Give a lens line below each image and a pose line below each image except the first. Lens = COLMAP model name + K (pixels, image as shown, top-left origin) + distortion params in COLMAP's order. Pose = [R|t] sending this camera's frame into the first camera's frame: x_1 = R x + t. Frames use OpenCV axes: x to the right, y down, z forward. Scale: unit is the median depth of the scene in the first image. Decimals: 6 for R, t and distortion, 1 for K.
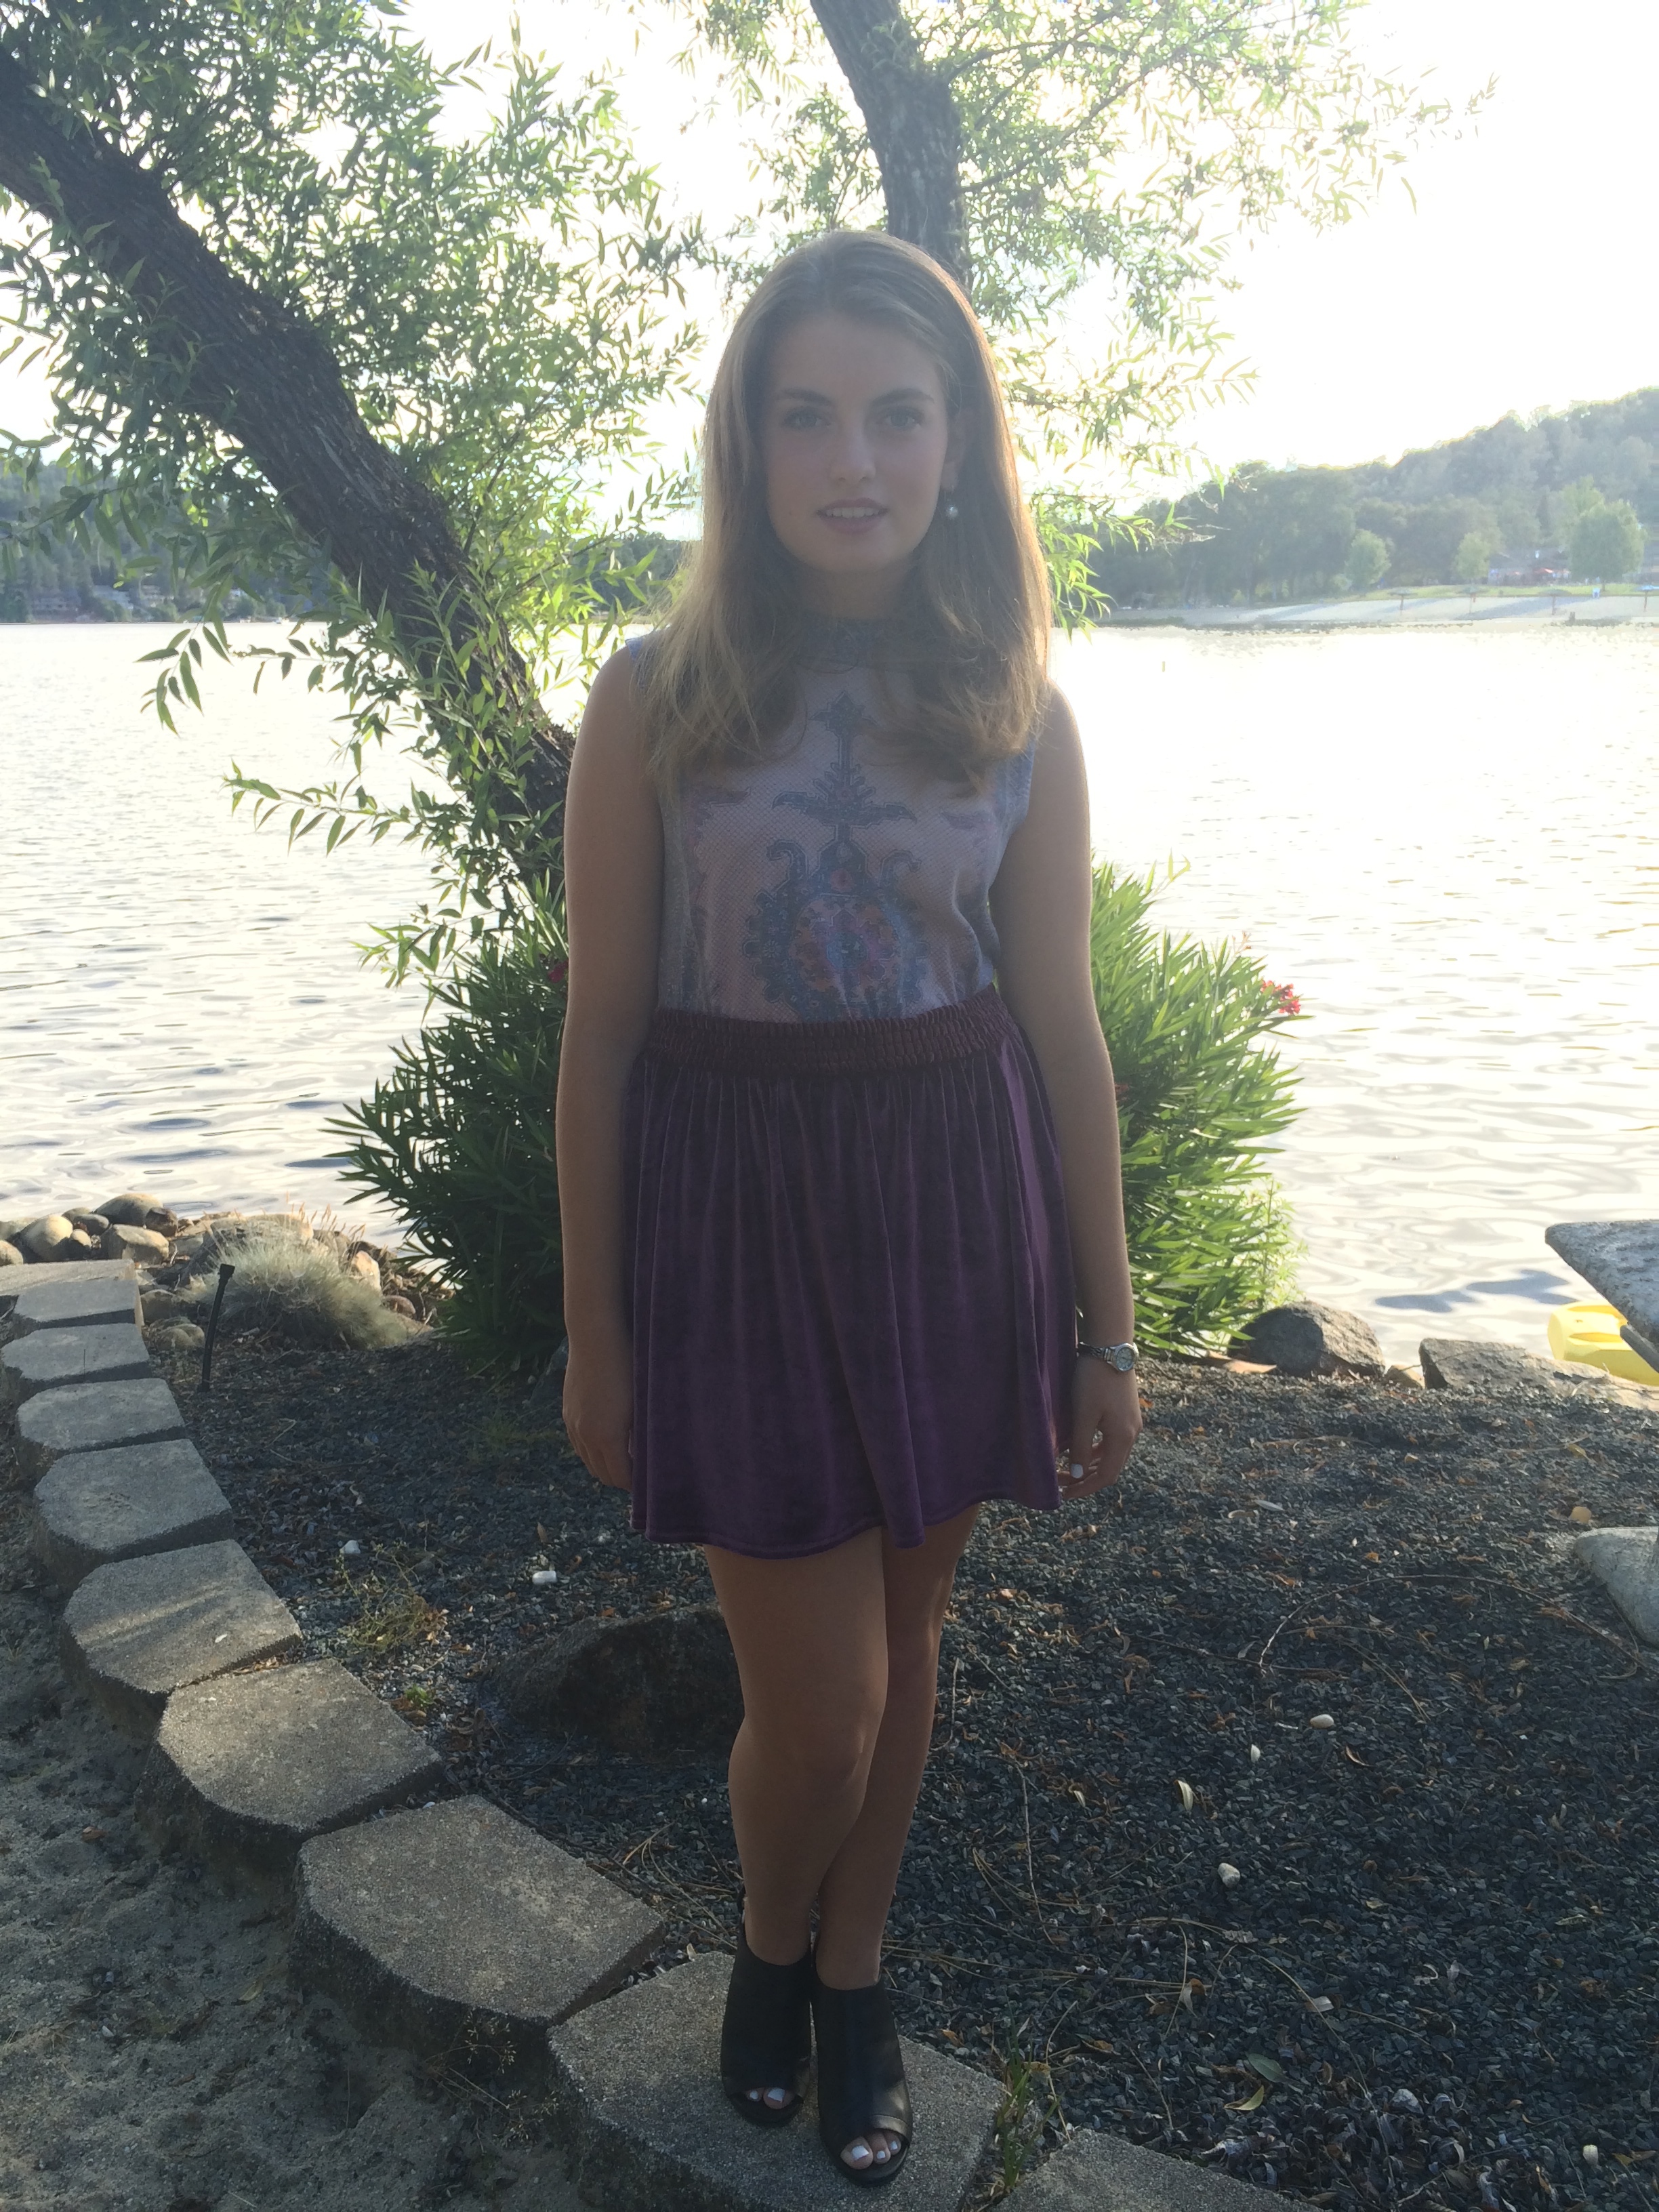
lens RADIAL K [[1875.9, 0, 808.1], [0, 1875.9, 1087.7], [0, 0, 1]] dist [0.084249, -0.112350]
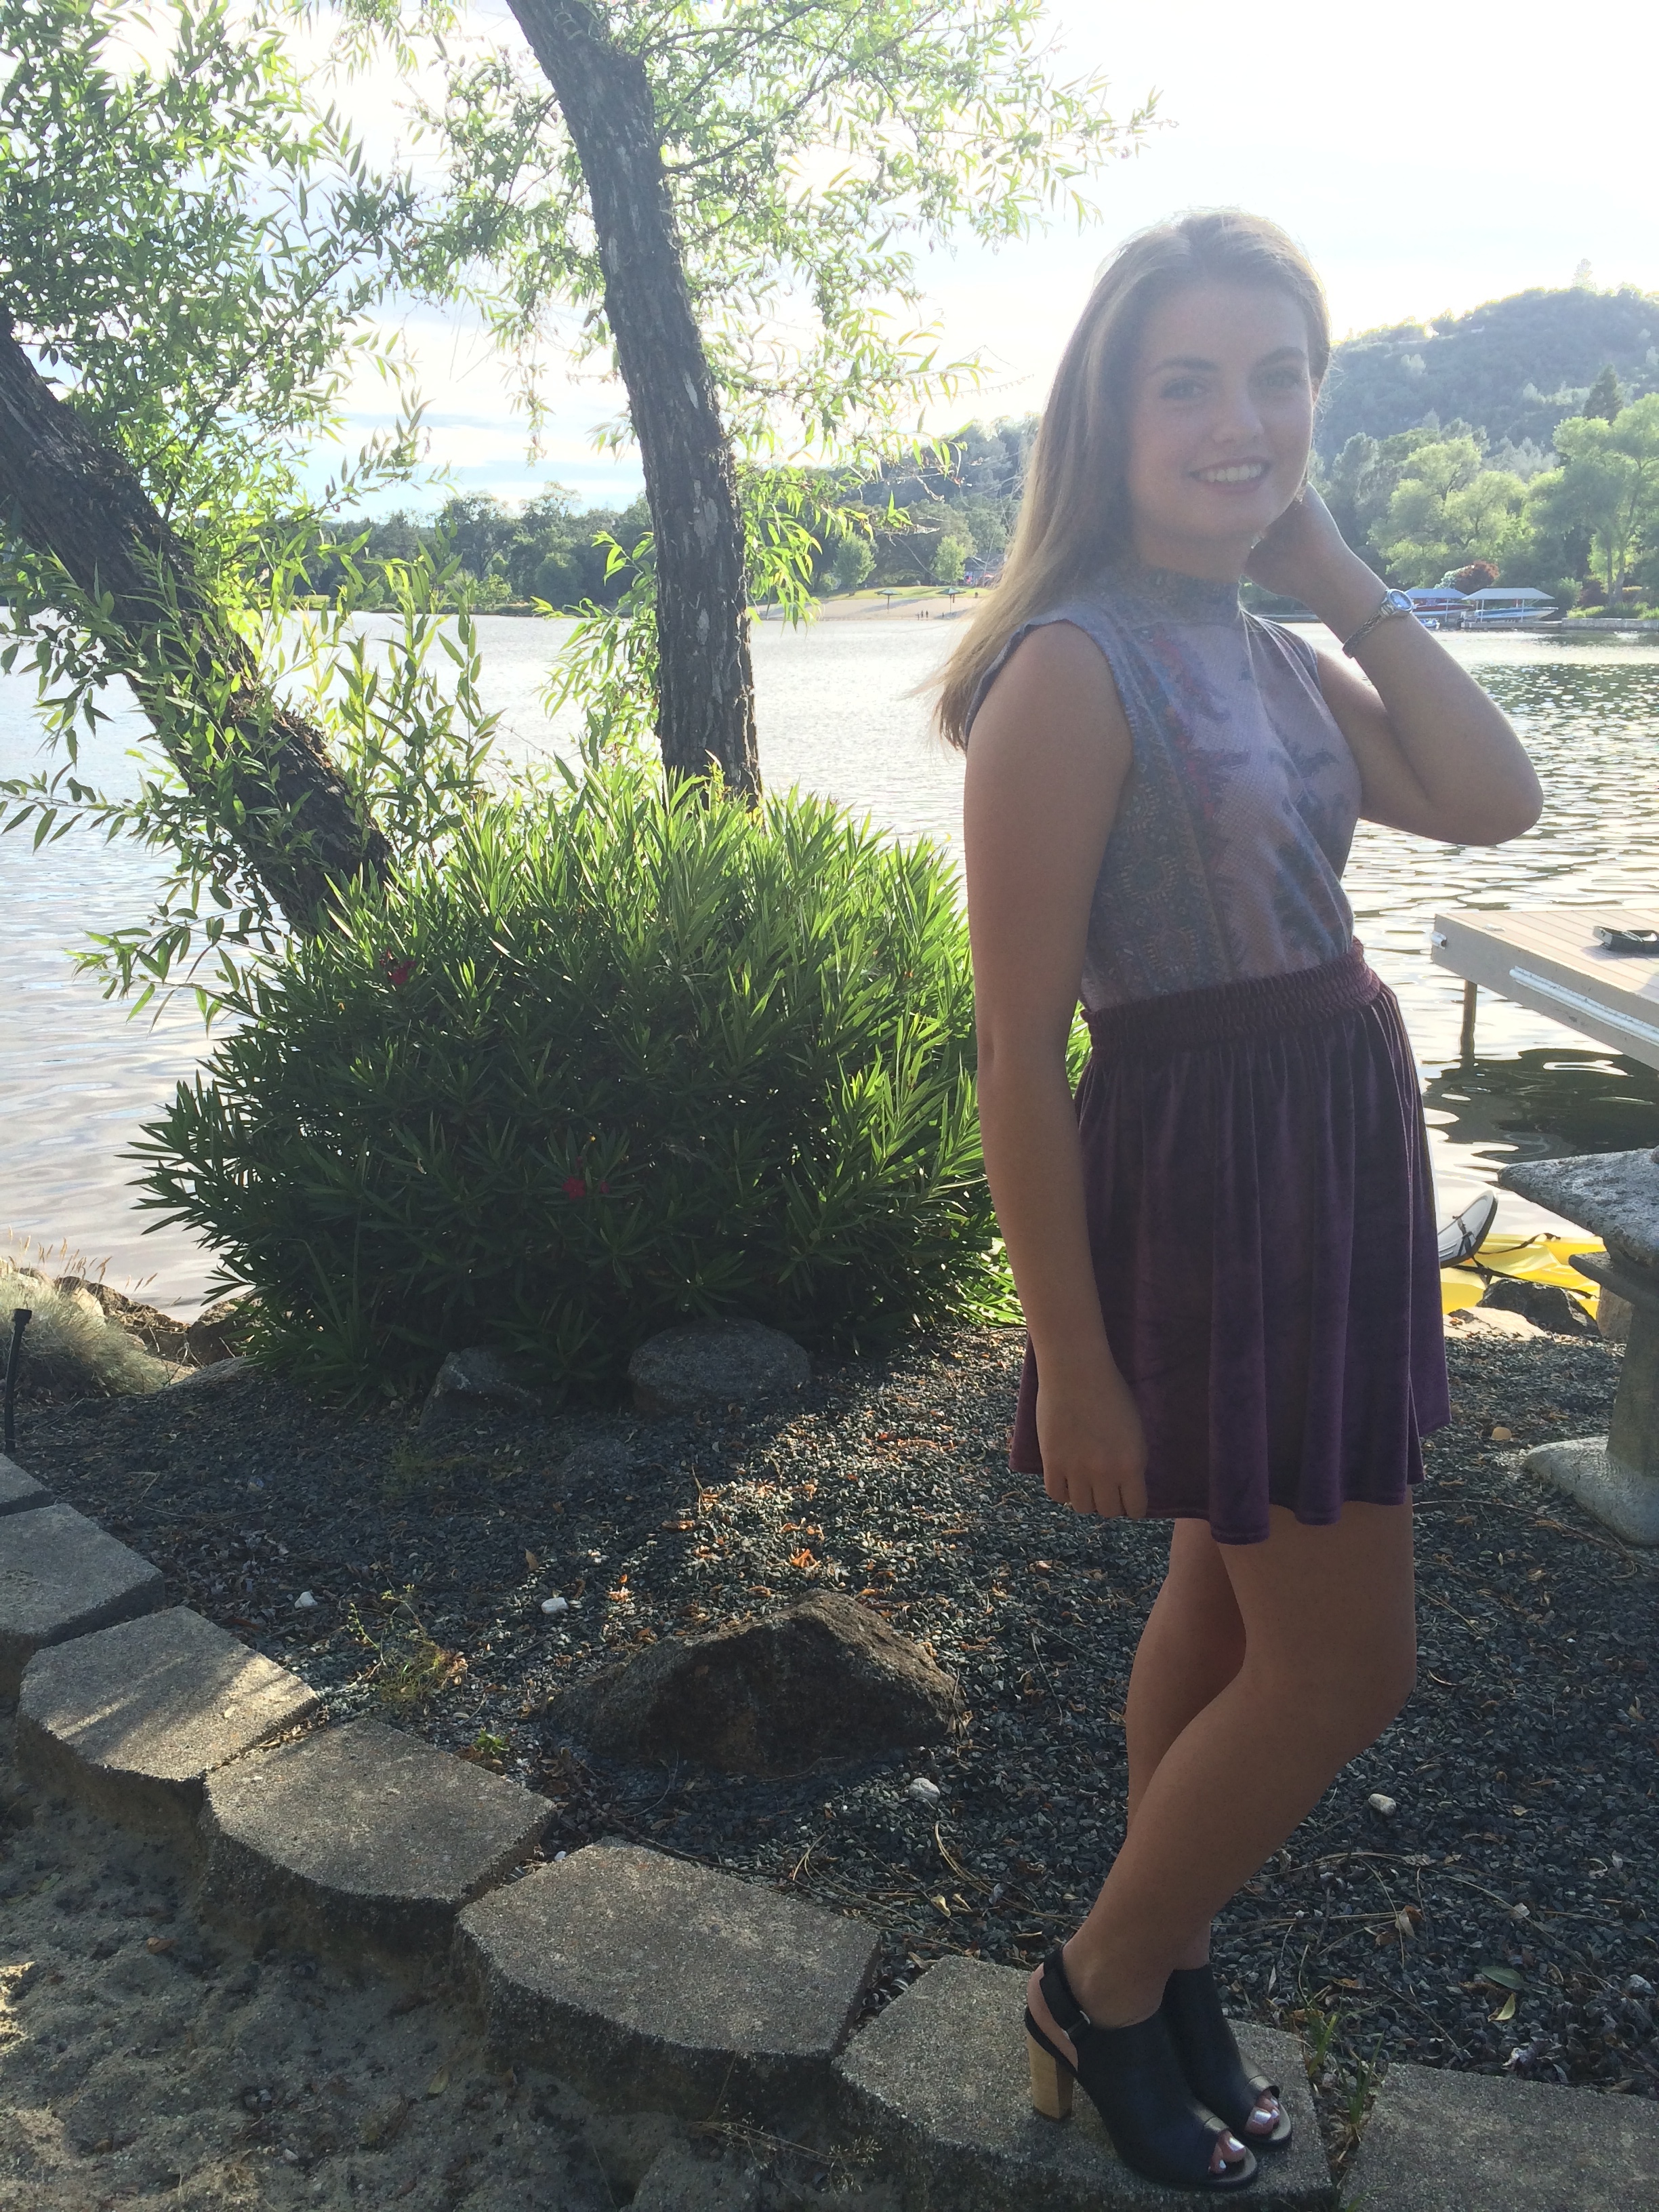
lens RADIAL K [[1875.9, 0, 817.6], [0, 1875.9, 1089.6], [0, 0, 1]] dist [0.084249, -0.112350]
pose [[0.967414, -0.049870, 0.248241, -0.120873], [0.048754, 0.998754, 0.010641, -0.001343], [-0.248463, 0.001808, 0.968640, 0.025031]]
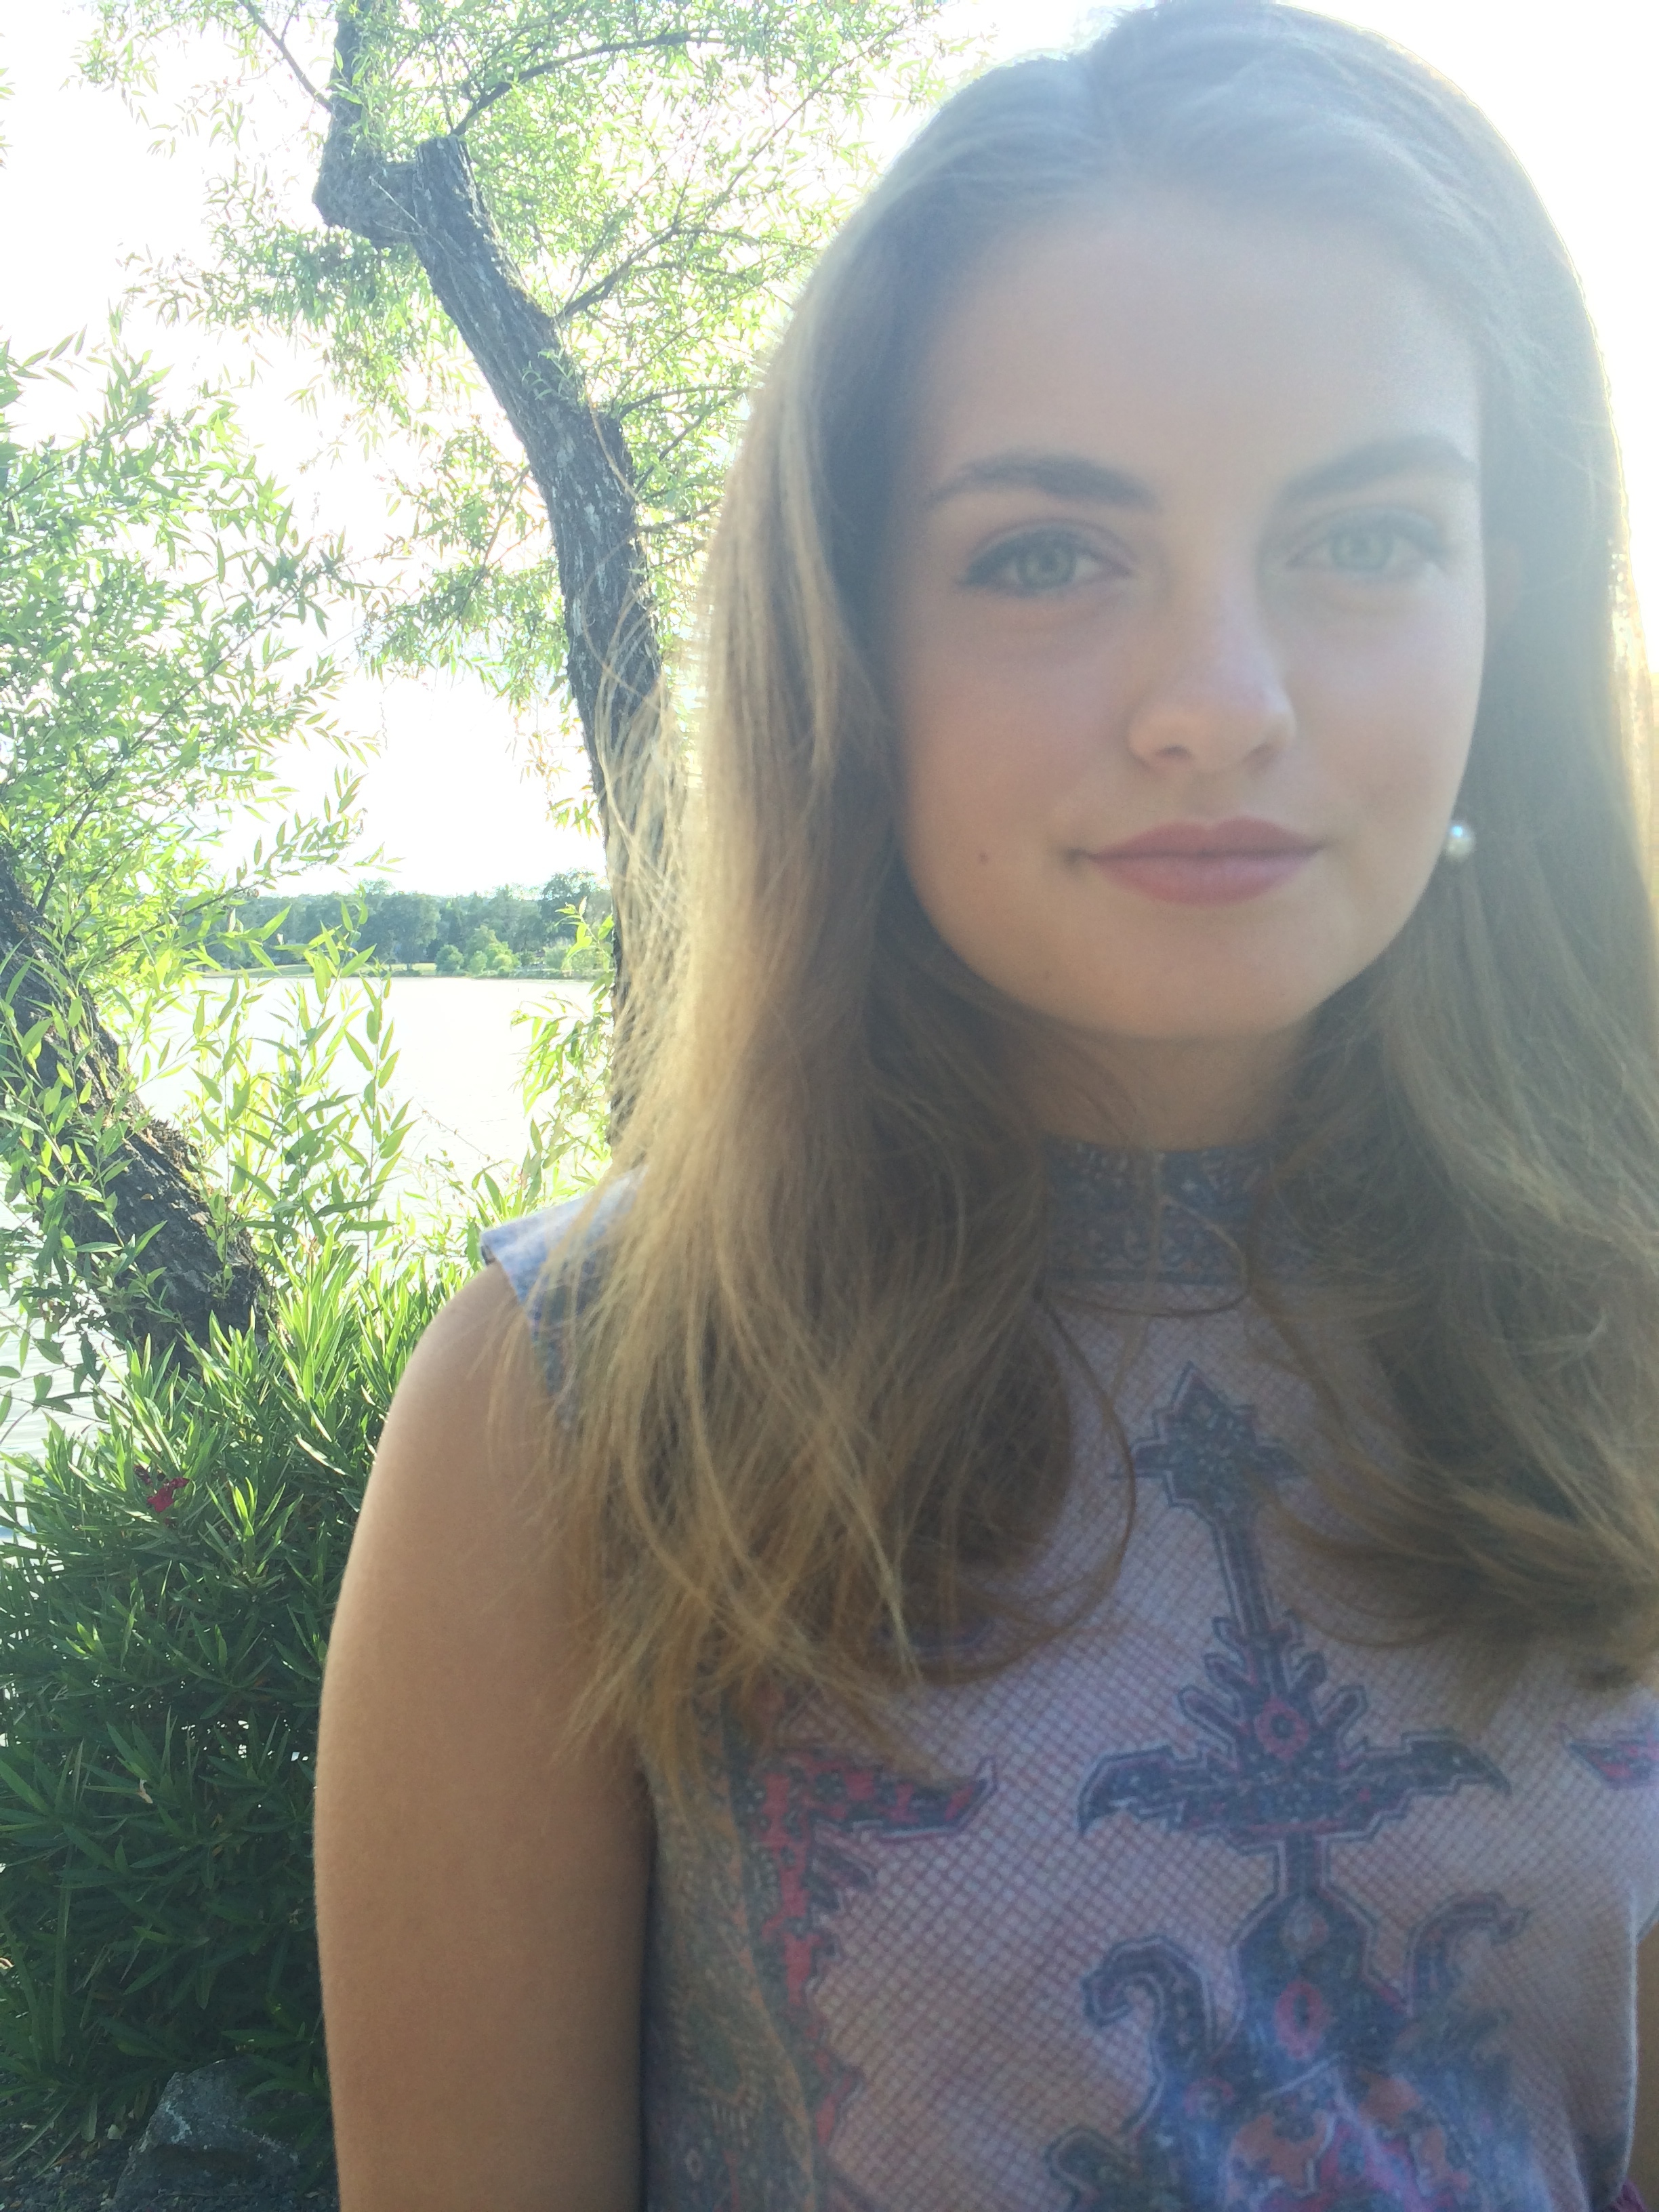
lens RADIAL K [[1875.9, 0, 817.6], [0, 1875.9, 1116.7], [0, 0, 1]] dist [0.084249, -0.112350]
pose [[0.977730, -0.011387, 0.209556, -0.029767], [0.046278, 0.985646, -0.162361, -0.053365], [-0.204699, 0.168443, 0.964222, 0.180123]]
